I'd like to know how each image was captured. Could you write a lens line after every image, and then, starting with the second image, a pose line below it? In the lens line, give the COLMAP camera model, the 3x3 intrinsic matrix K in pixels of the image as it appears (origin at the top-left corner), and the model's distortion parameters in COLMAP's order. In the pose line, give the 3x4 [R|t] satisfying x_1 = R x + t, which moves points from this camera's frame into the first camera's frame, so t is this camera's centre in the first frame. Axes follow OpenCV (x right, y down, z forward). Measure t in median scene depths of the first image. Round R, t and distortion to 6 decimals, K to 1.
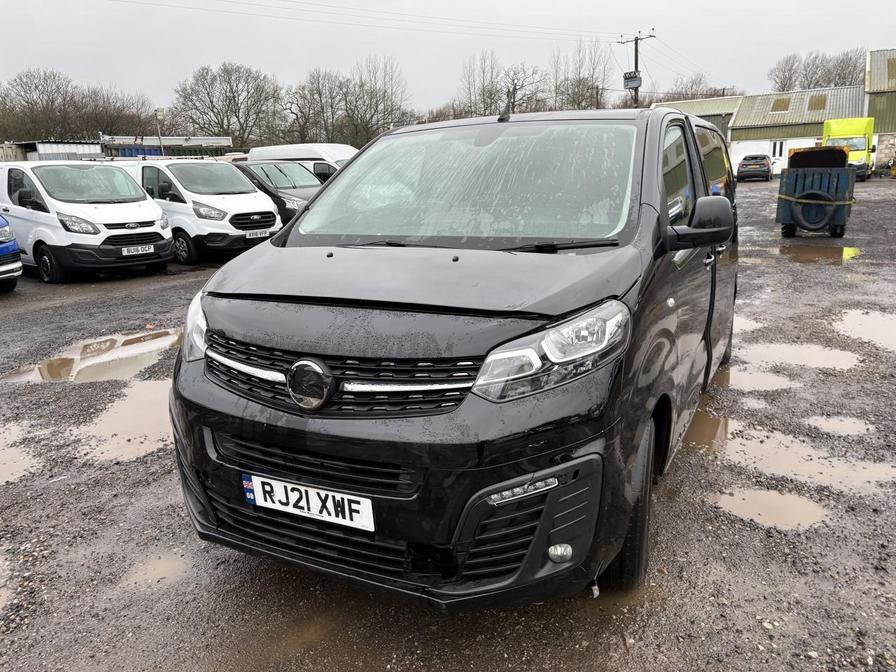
lens RADIAL K [[676.1, 0, 435.0], [0, 676.1, 334.4], [0, 0, 1]] dist [0.077381, -0.090653]
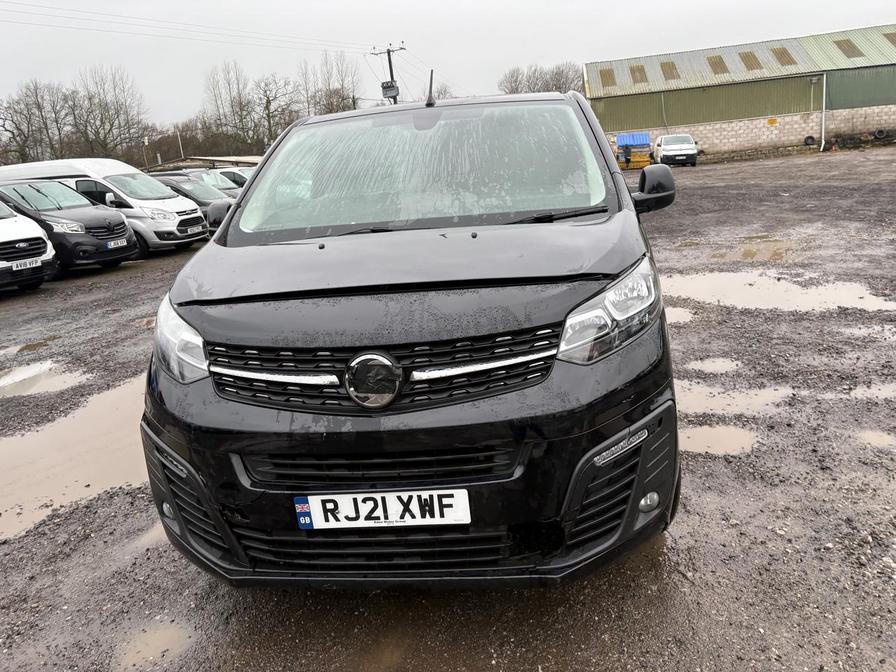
lens RADIAL K [[676.1, 0, 435.0], [0, 676.1, 334.4], [0, 0, 1]] dist [0.077381, -0.090653]
pose [[0.933488, -0.128475, 0.334805, -0.385599], [0.134690, 0.990877, 0.004694, 0.018476], [-0.332353, 0.040713, 0.942276, 0.109784]]
